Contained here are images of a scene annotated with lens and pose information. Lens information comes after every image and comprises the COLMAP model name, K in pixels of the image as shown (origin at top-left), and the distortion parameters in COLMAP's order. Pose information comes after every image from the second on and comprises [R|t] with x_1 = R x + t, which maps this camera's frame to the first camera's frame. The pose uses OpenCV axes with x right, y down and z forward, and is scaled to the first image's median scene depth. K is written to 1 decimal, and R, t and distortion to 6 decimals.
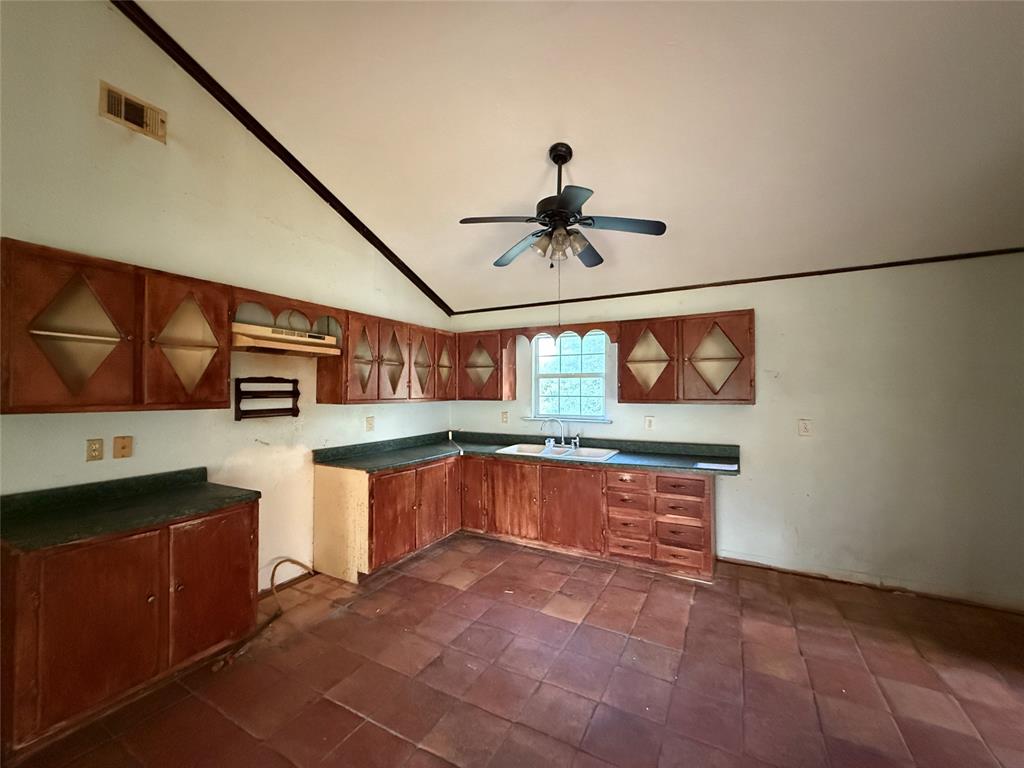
lens RADIAL K [[411.7, 0, 507.5], [0, 411.7, 386.2], [0, 0, 1]] dist [0.002334, 0.000369]
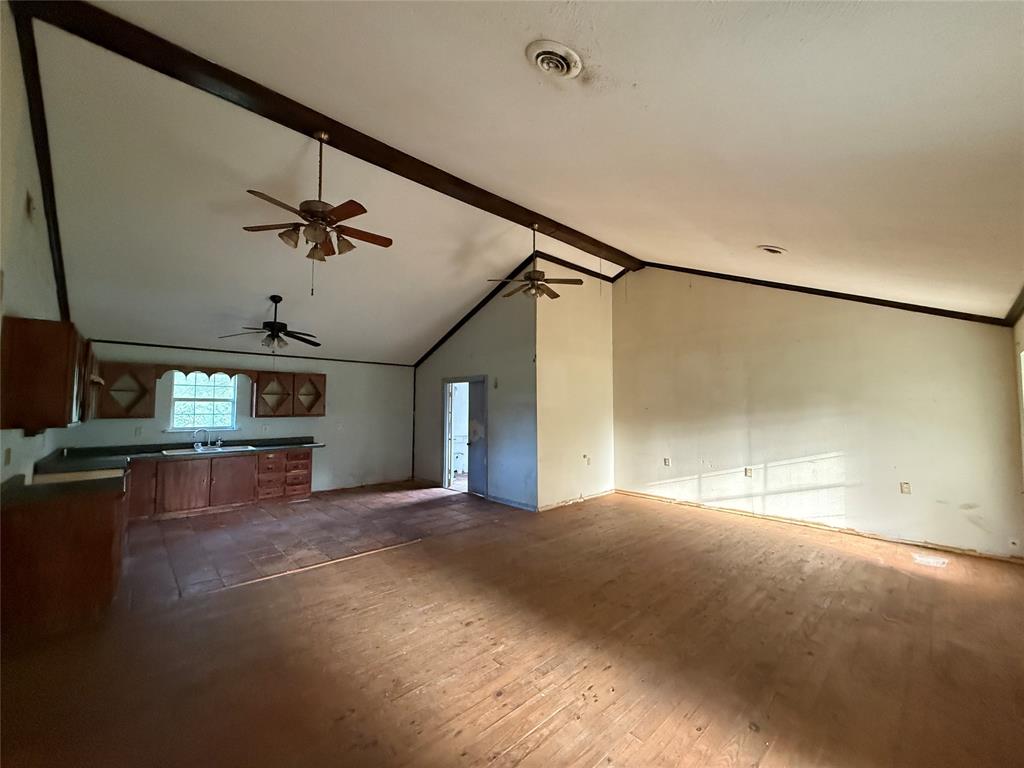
lens RADIAL K [[411.7, 0, 509.2], [0, 411.7, 385.8], [0, 0, 1]] dist [0.002334, 0.000369]
pose [[0.314075, 0.055185, 0.947793, -1.050065], [-0.014015, 0.998470, -0.053492, -0.015433], [-0.949295, 0.003517, 0.314368, -0.570600]]
